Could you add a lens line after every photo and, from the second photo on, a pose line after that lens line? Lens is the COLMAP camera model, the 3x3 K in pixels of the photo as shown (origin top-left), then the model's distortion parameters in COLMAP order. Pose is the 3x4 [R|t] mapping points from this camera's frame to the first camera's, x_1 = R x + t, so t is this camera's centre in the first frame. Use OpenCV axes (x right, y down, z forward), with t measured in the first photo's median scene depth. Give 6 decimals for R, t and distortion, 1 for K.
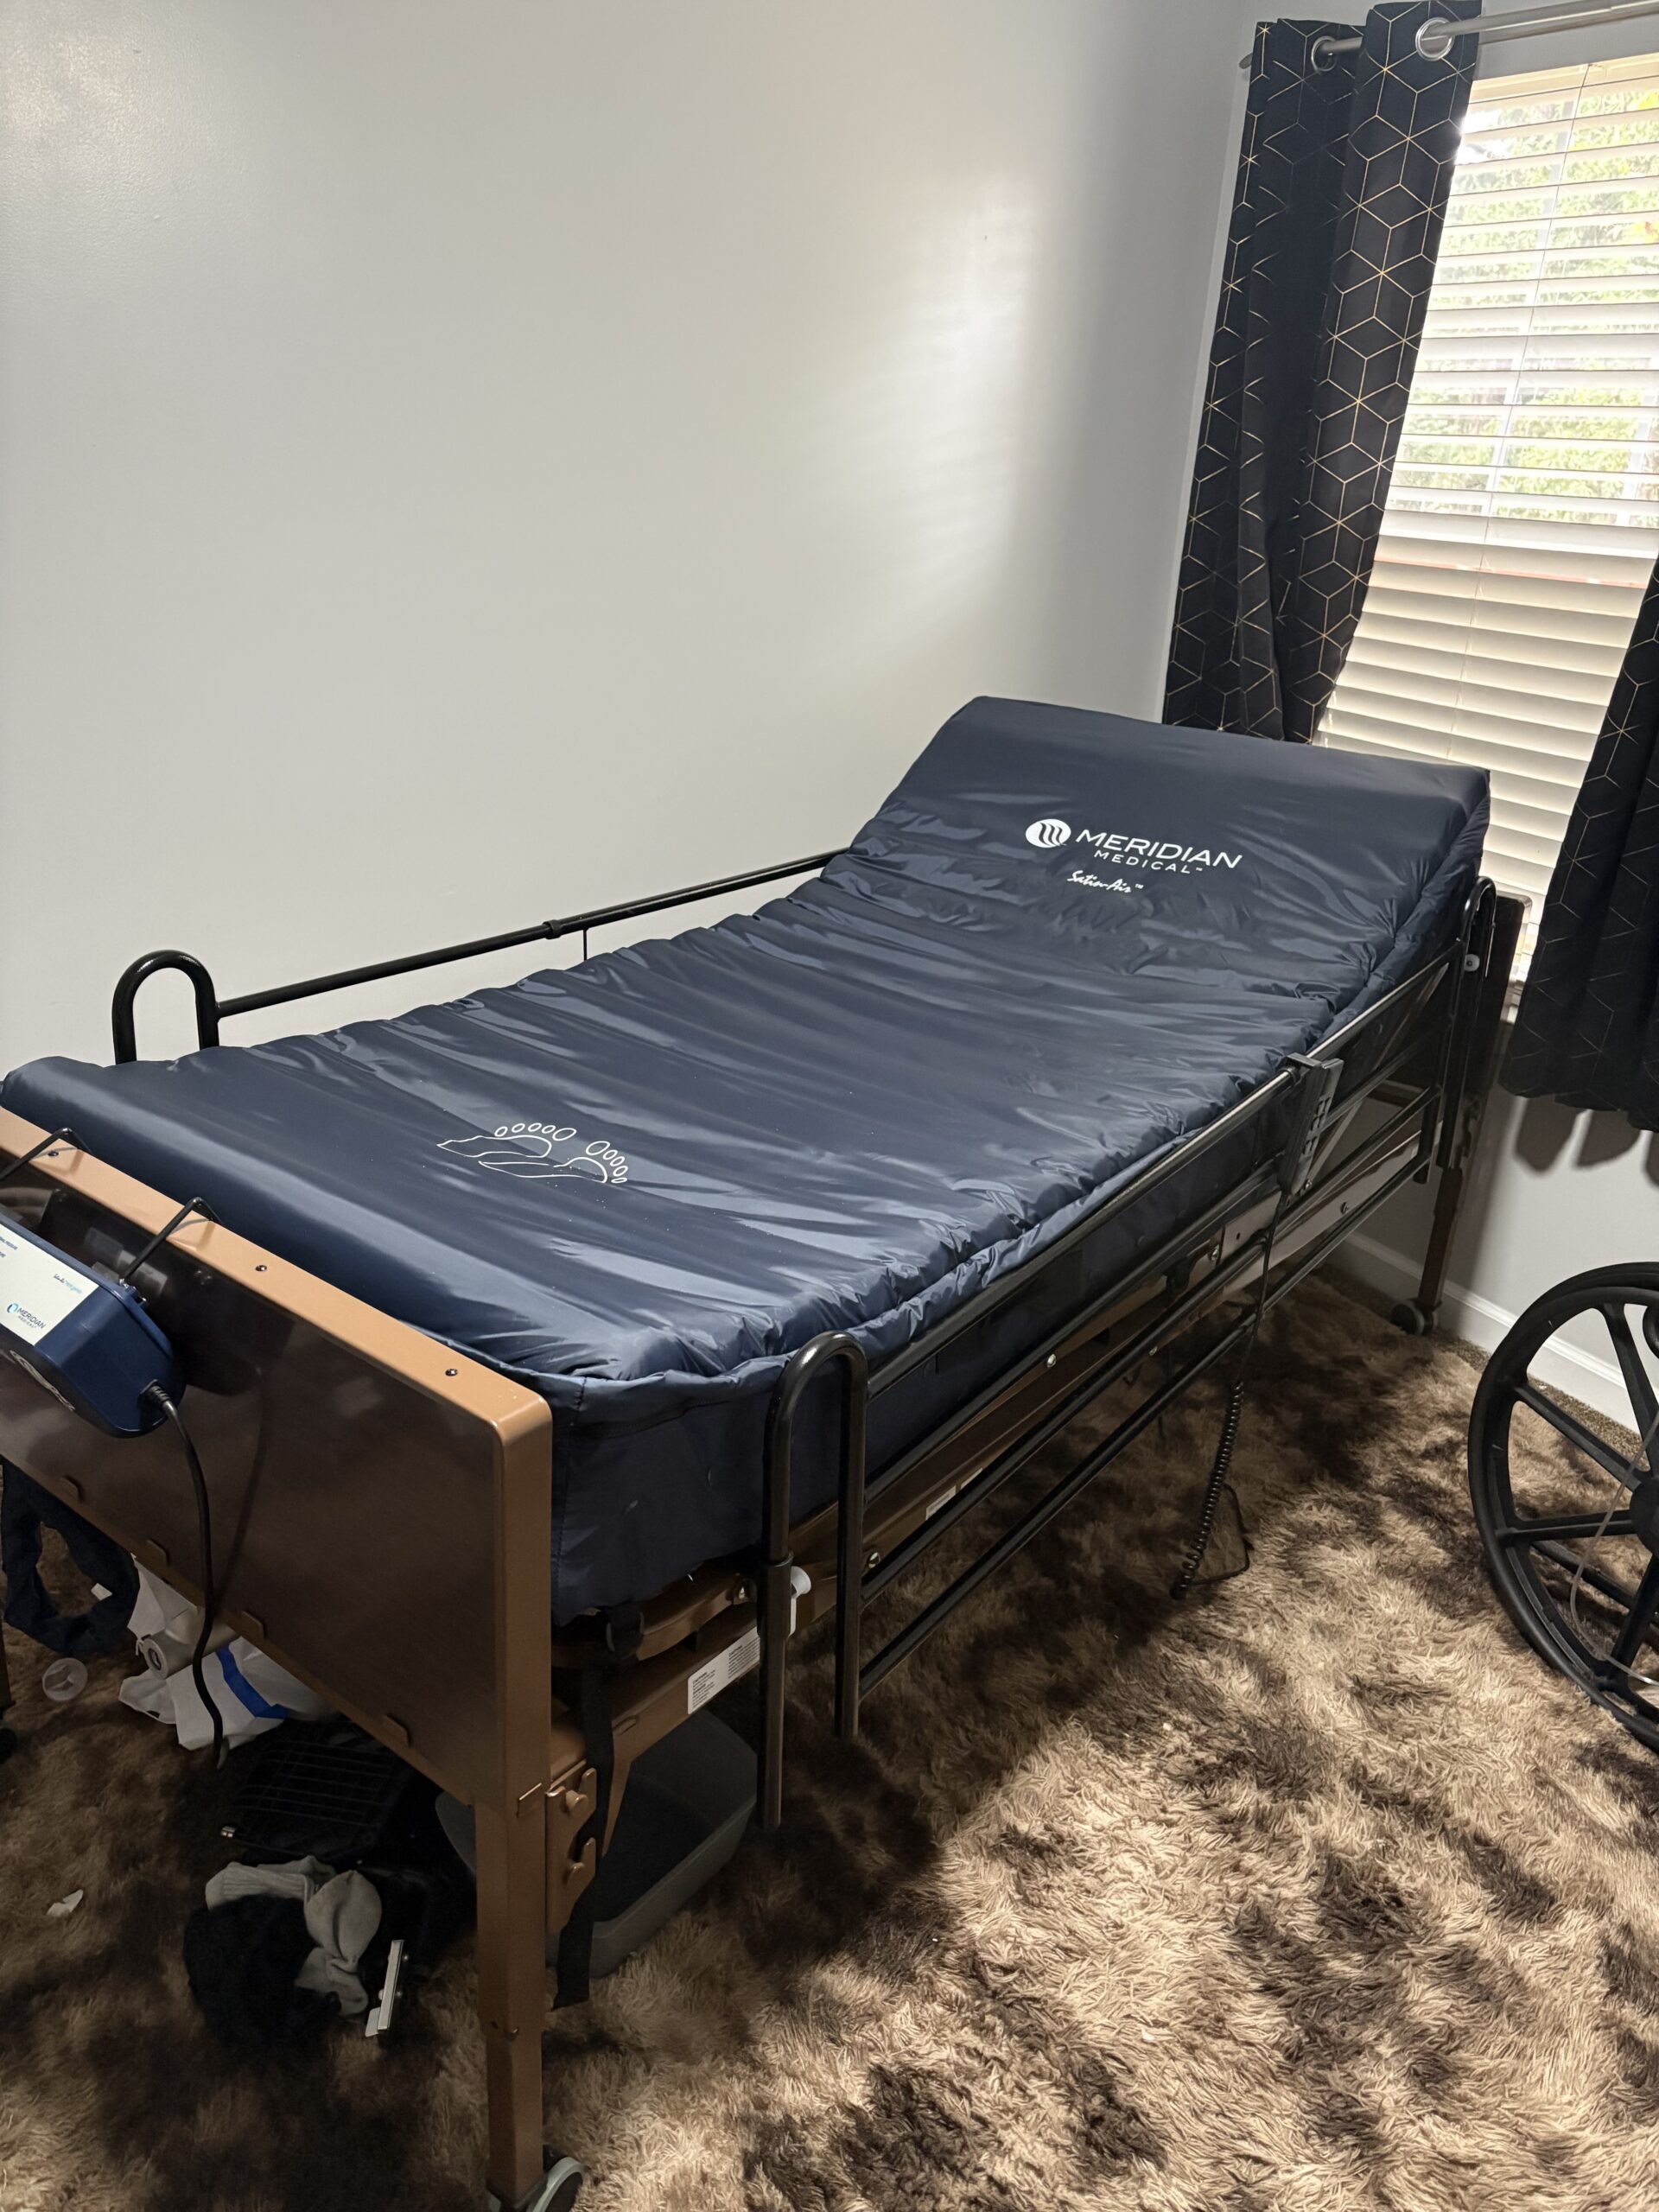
lens RADIAL K [[1717.1, 0, 829.5], [0, 1717.1, 1106.0], [0, 0, 1]] dist [0.003383, 0.042823]
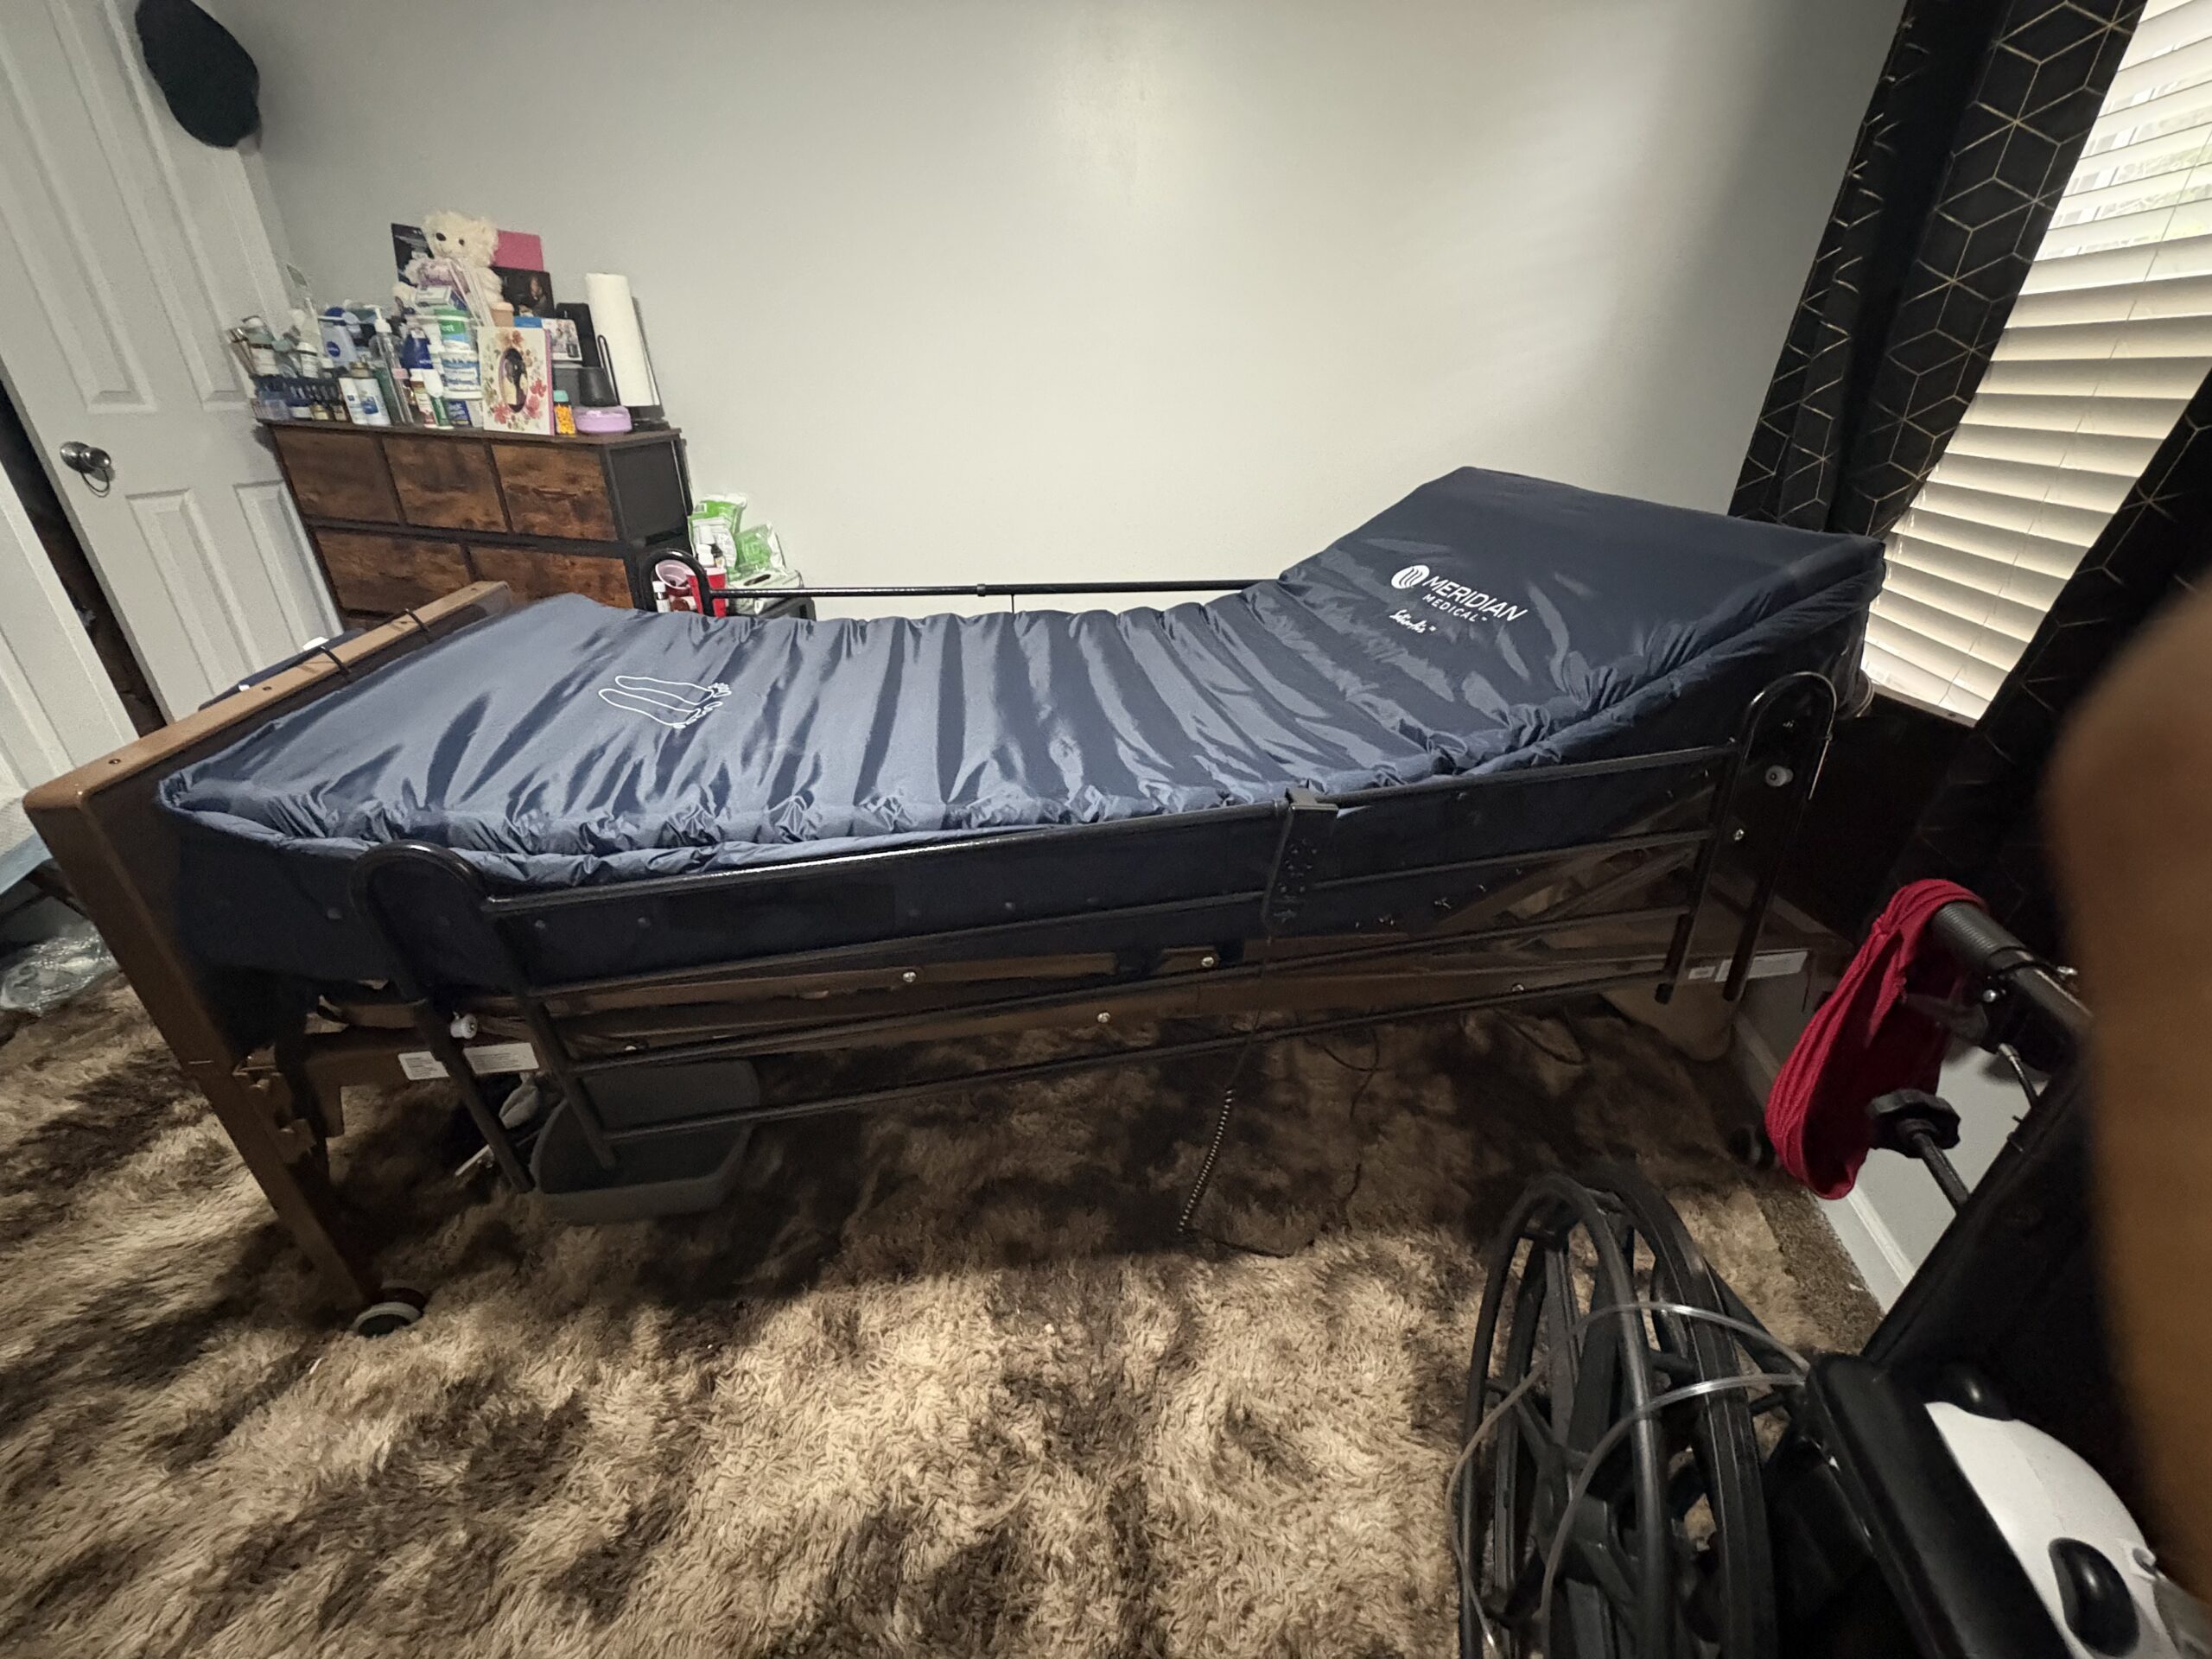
lens RADIAL K [[886.2, 0, 1108.5], [0, 886.2, 826.1], [0, 0, 1]] dist [-0.000447, -0.000005]
pose [[0.728381, 0.283493, -0.623773, 0.424923], [-0.237135, 0.958429, 0.158685, -0.053286], [0.642829, 0.032335, 0.765327, 0.480107]]
